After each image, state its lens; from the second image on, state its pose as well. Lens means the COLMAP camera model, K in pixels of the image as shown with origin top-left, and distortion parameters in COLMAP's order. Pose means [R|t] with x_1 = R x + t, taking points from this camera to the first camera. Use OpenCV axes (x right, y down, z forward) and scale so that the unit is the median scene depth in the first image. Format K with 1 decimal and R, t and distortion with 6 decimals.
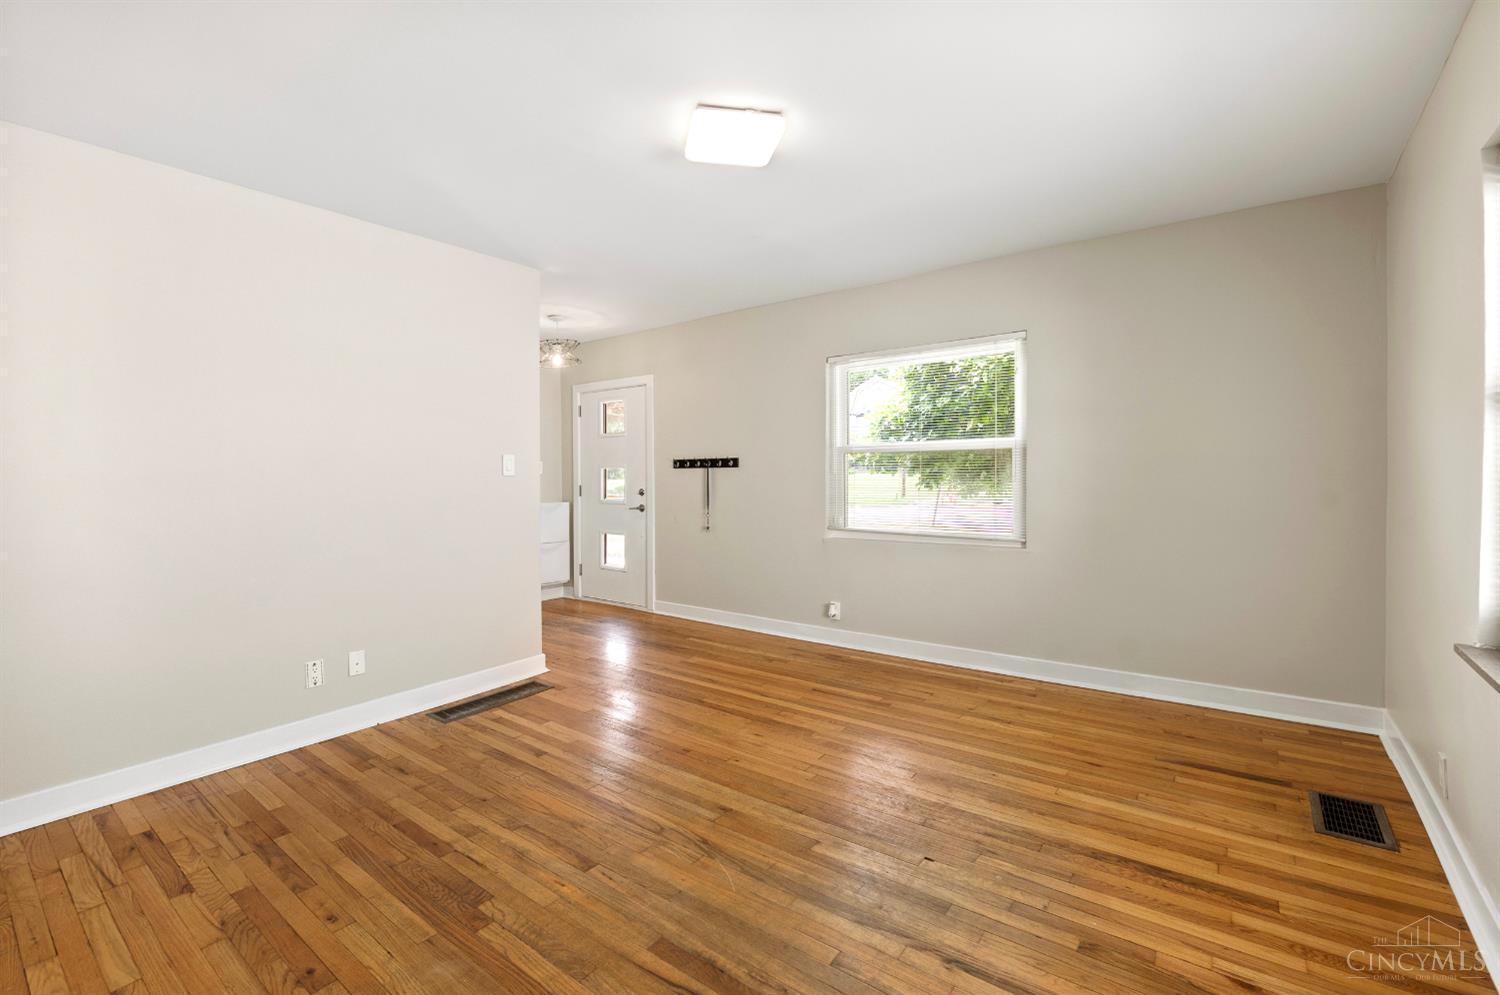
lens RADIAL K [[662.1, 0, 740.3], [0, 662.1, 483.1], [0, 0, 1]] dist [-0.003666, 0.000443]
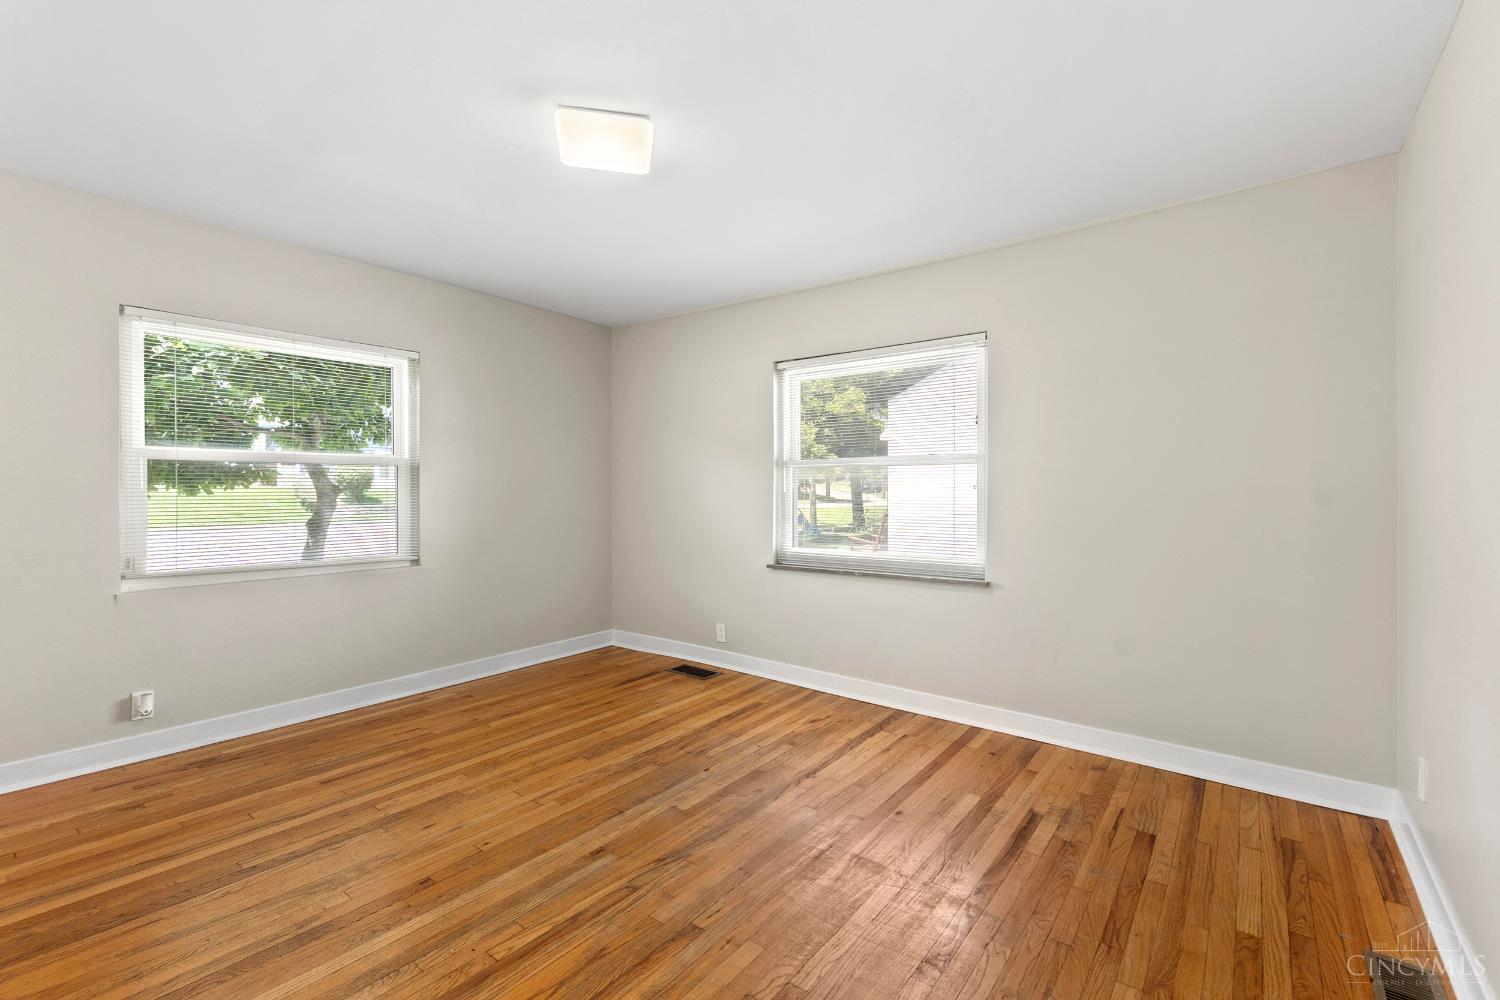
lens RADIAL K [[675.1, 0, 750.0], [0, 675.1, 500.0], [0, 0, 1]] dist [0.002470, 0.000240]
pose [[-0.017106, -0.003198, 0.999849, -0.922226], [0.012172, 0.999920, 0.003407, 0.000244], [-0.999780, 0.012228, -0.017066, 0.756989]]
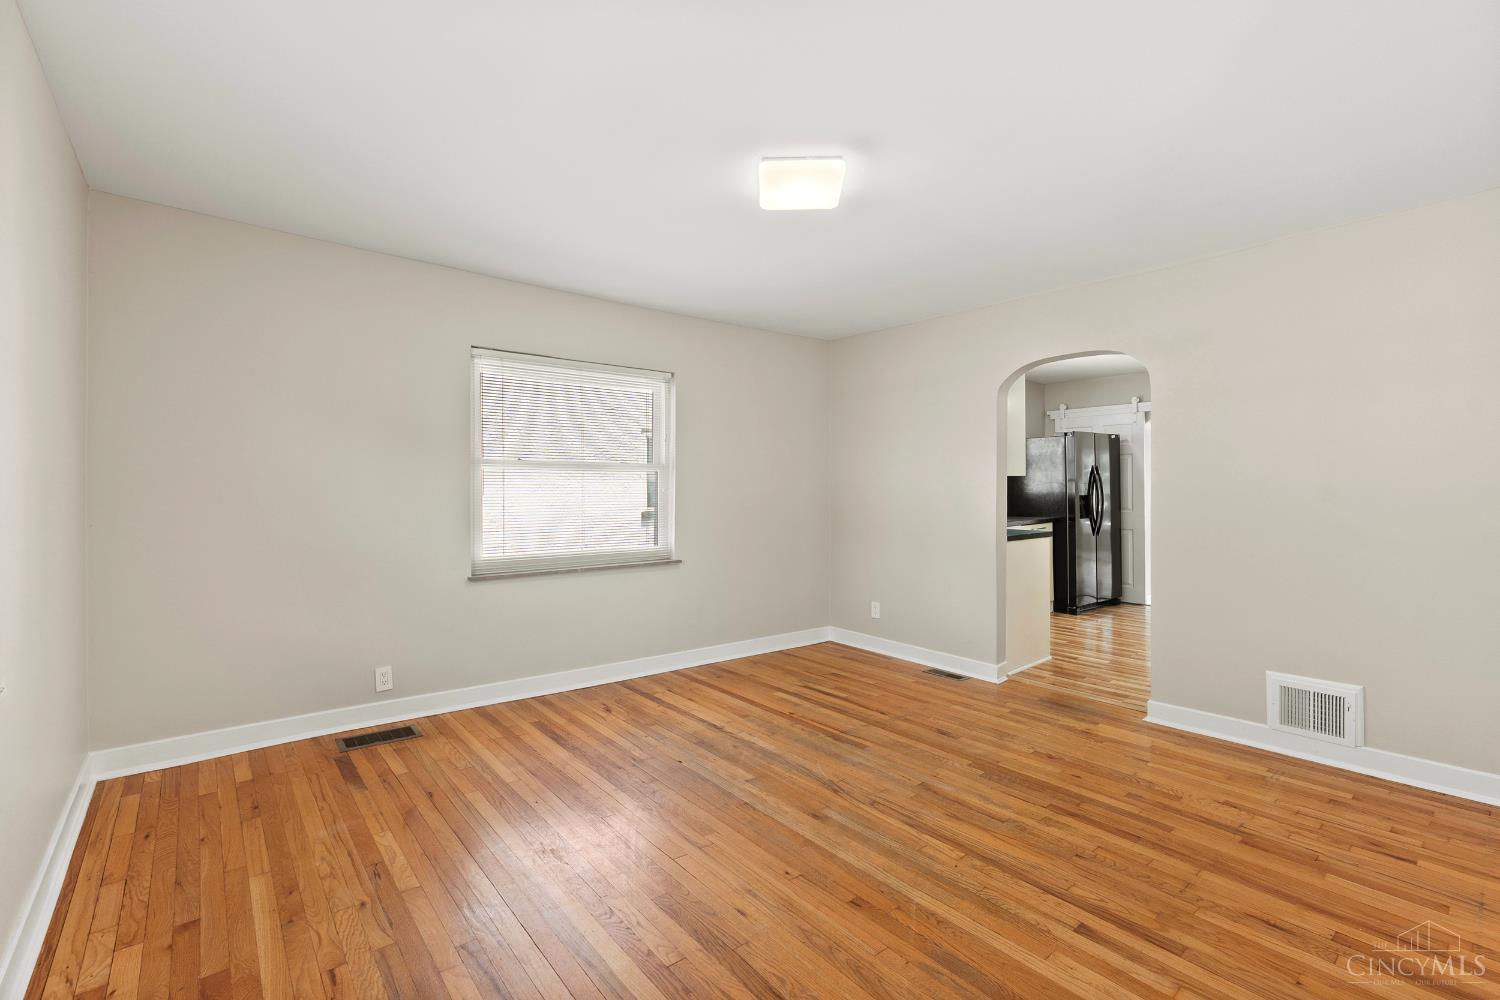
lens RADIAL K [[636.6, 0, 750.0], [0, 636.6, 500.0], [0, 0, 1]] dist [-0.000255, 0.000053]
pose [[-0.976488, 0.001803, 0.215563, -0.134748], [0.007736, 0.999614, 0.026684, -0.031272], [-0.215432, 0.027724, -0.976125, 1.886577]]
